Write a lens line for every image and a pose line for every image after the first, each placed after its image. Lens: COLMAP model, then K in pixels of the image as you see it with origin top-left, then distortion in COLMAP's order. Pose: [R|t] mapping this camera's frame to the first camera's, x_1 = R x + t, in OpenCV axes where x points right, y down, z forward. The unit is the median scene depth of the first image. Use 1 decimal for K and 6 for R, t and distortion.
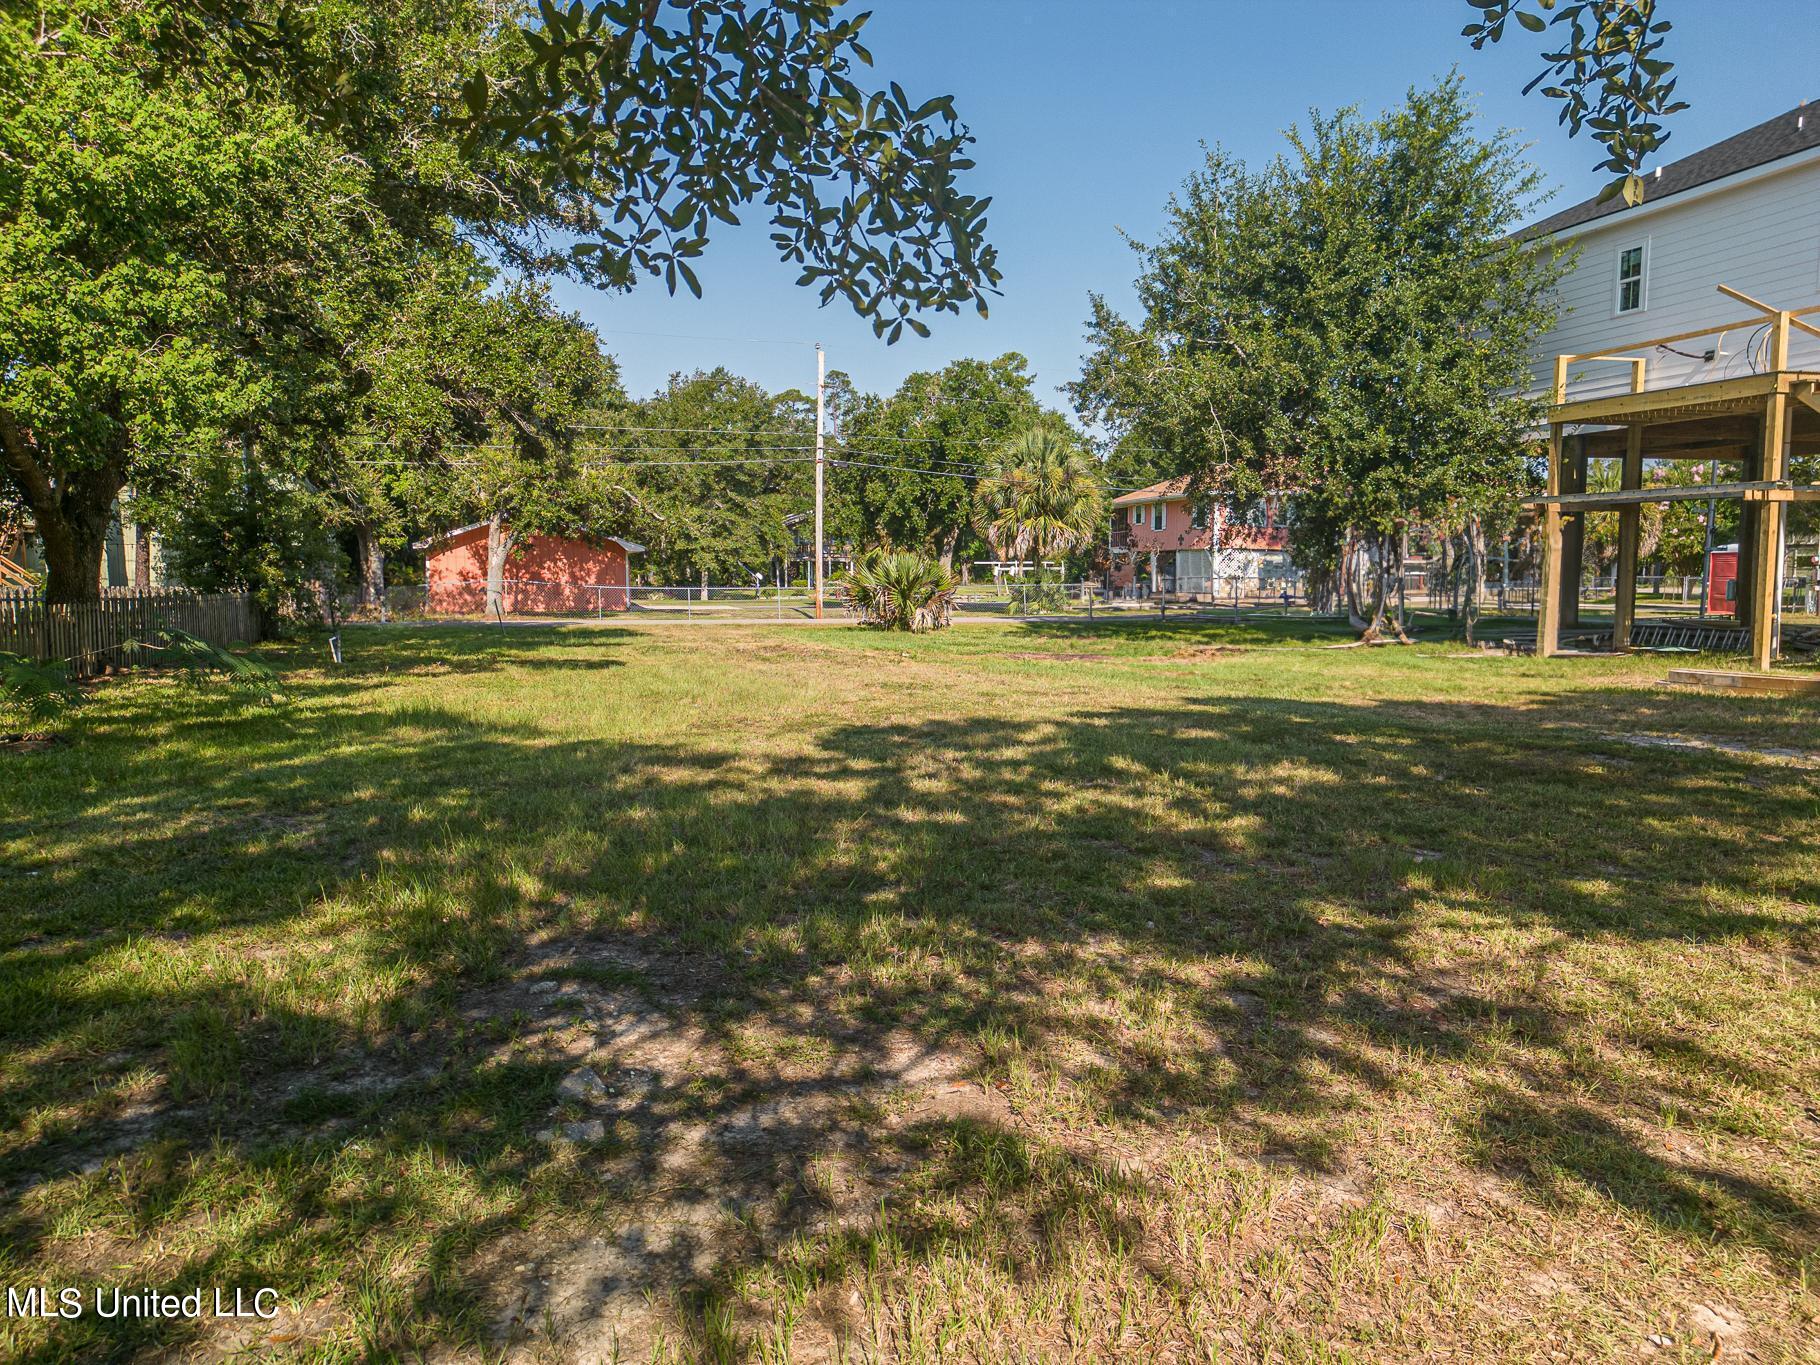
lens RADIAL K [[1317.1, 0, 898.3], [0, 1317.1, 681.0], [0, 0, 1]] dist [0.131309, -0.137579]
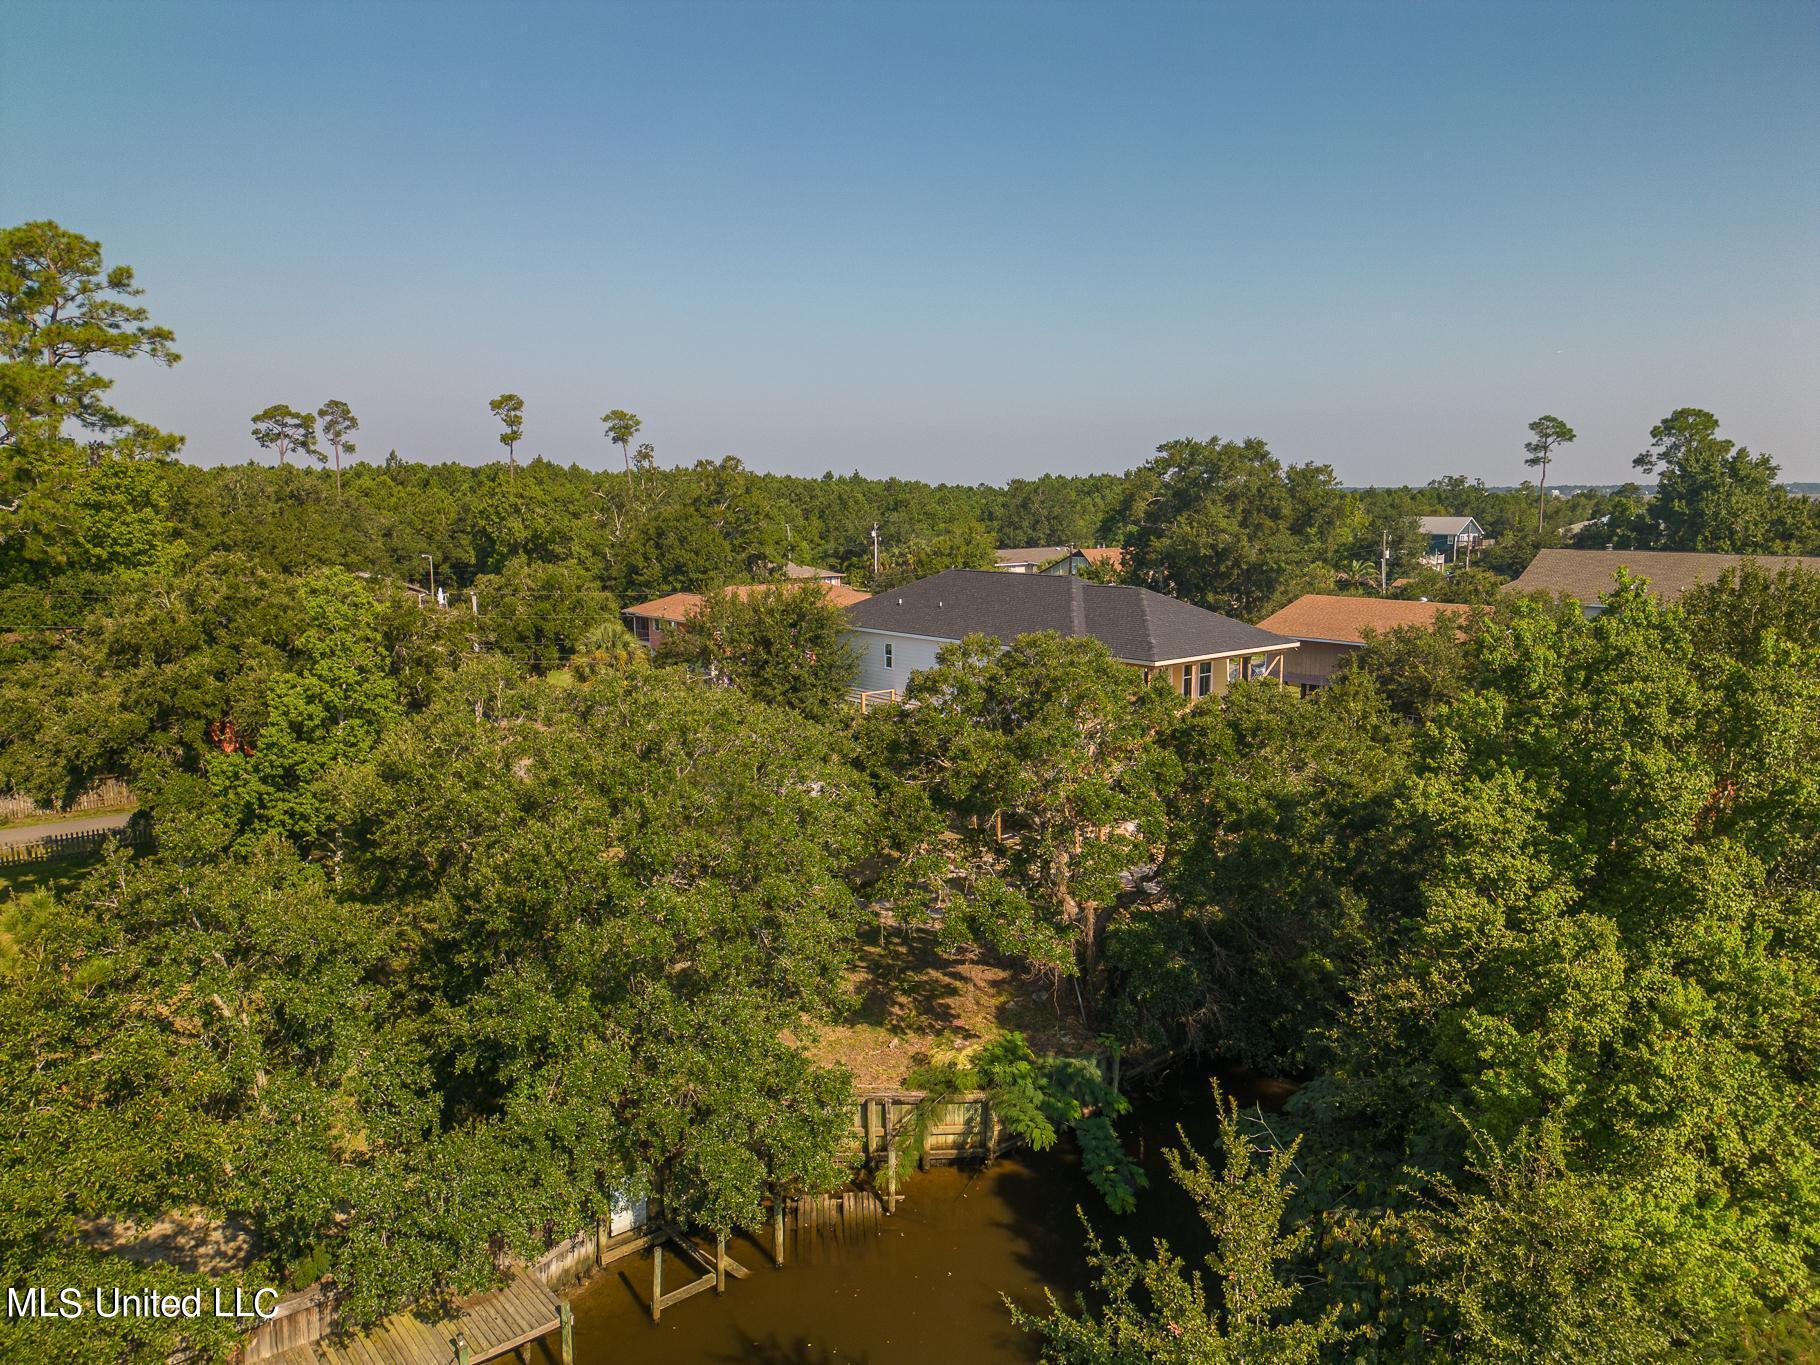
lens RADIAL K [[1317.1, 0, 898.3], [0, 1317.1, 681.0], [0, 0, 1]] dist [0.131309, -0.137579]
pose [[0.921975, -0.042958, 0.384859, -0.207962], [0.023704, 0.998225, 0.054635, -0.212079], [-0.386522, -0.041250, 0.921357, -0.684526]]
